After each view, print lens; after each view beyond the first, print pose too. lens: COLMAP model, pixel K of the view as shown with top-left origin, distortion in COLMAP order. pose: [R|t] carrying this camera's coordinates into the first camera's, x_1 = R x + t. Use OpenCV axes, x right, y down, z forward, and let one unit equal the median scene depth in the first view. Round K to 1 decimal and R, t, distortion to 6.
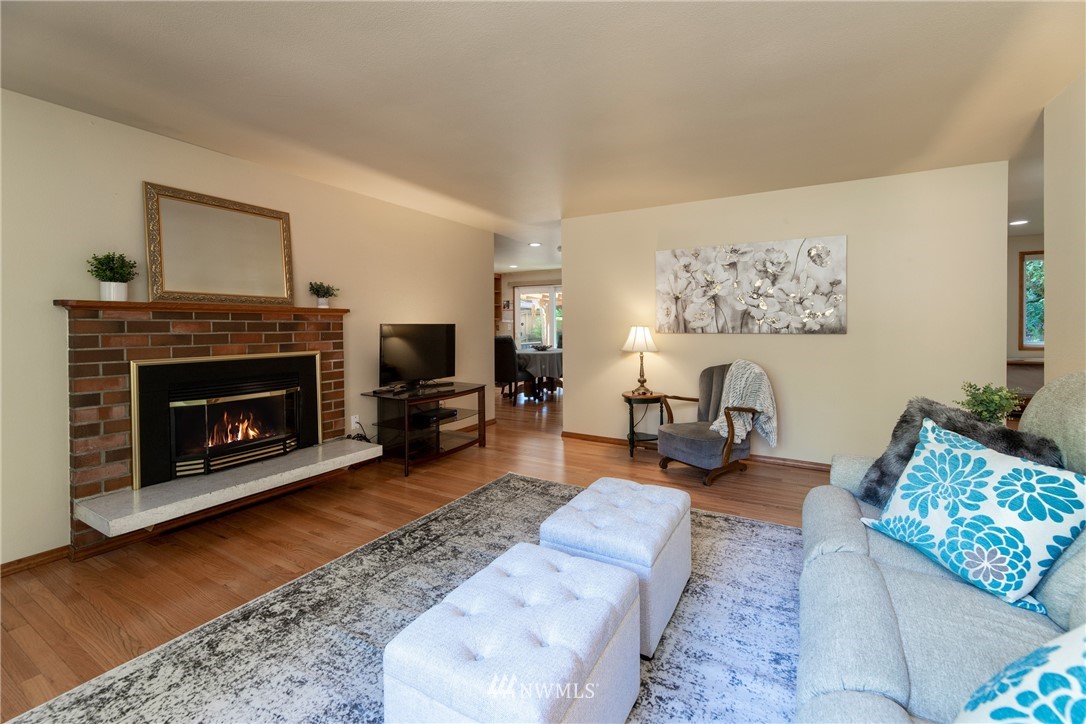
lens RADIAL K [[462.3, 0, 531.3], [0, 462.3, 326.9], [0, 0, 1]] dist [-0.000873, -0.000939]
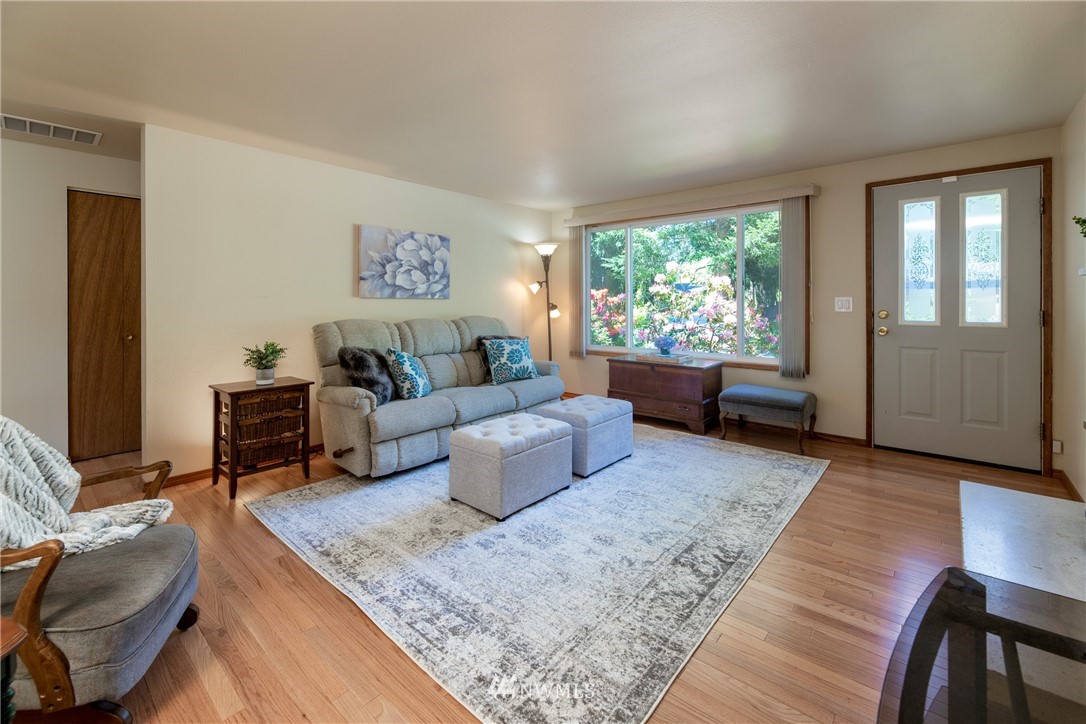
lens RADIAL K [[462.3, 0, 539.4], [0, 462.3, 304.1], [0, 0, 1]] dist [-0.000873, -0.000939]
pose [[-0.985148, 0.004477, 0.171648, -0.089820], [0.006311, 0.999929, 0.010138, -0.007264], [-0.171591, 0.011071, -0.985106, 1.583499]]
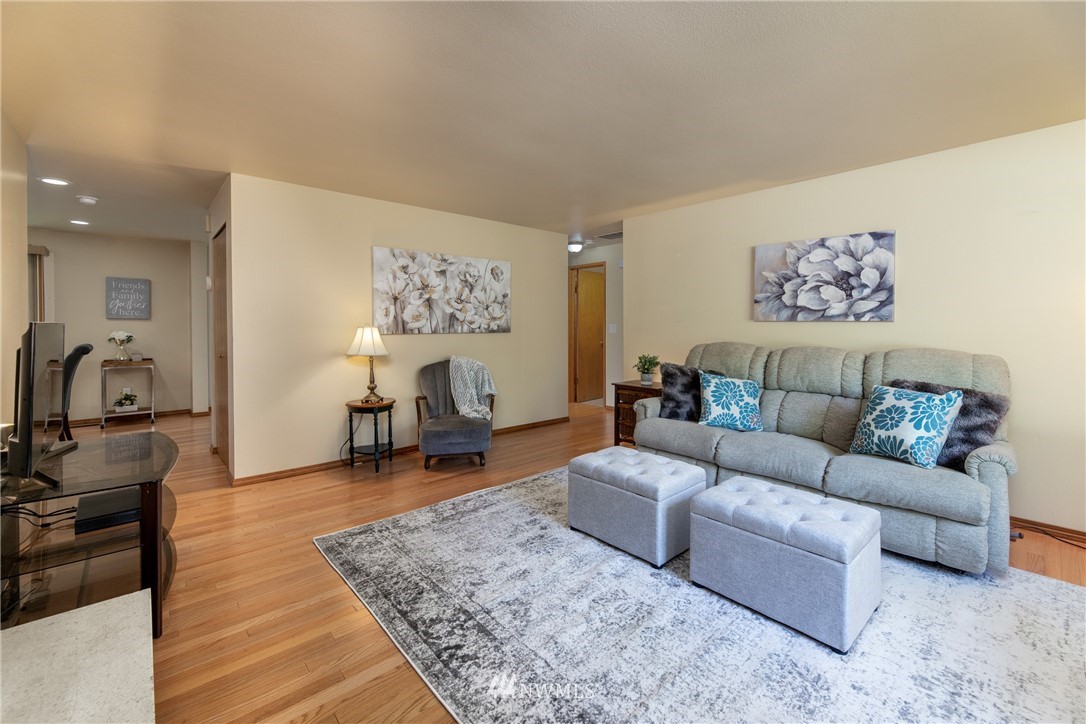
lens RADIAL K [[462.3, 0, 554.6], [0, 462.3, 326.2], [0, 0, 1]] dist [-0.000873, -0.000939]
pose [[0.283219, 0.000263, 0.959055, -0.746601], [0.003353, 0.999994, -0.001264, -0.001327], [-0.959049, 0.003573, 0.283217, 0.559753]]
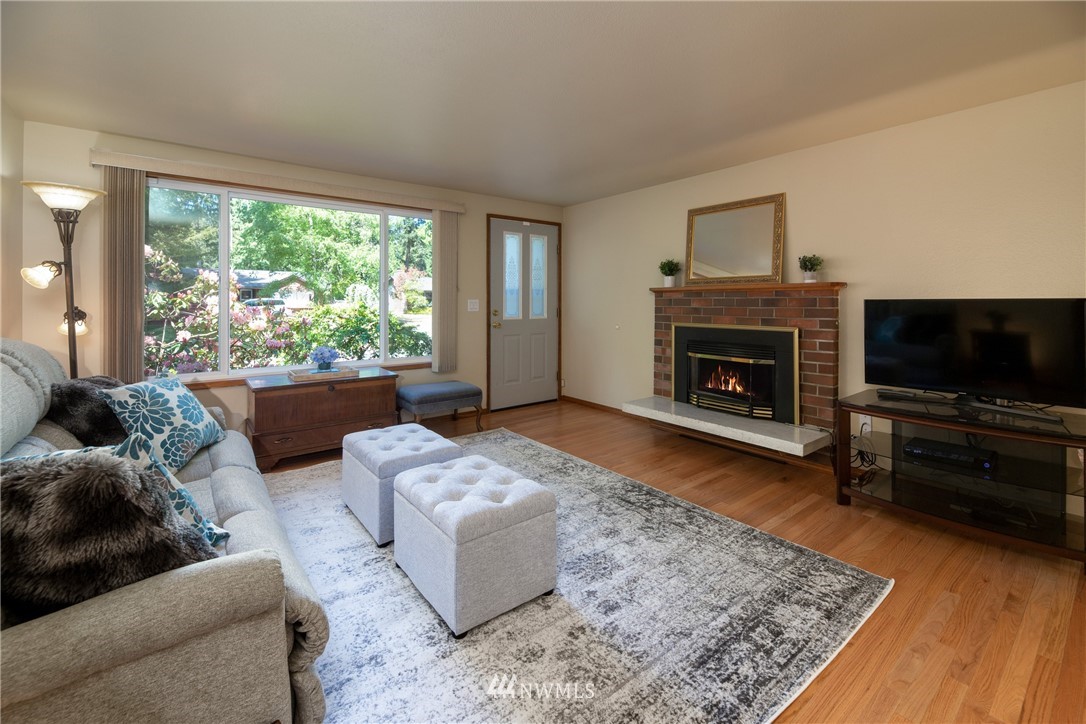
lens RADIAL K [[462.3, 0, 560.5], [0, 462.3, 300.9], [0, 0, 1]] dist [-0.000873, -0.000939]
pose [[-0.342609, 0.000428, -0.939478, 0.705762], [-0.000650, 1.000000, 0.000692, -0.004748], [0.939478, 0.000848, -0.342608, 1.008871]]
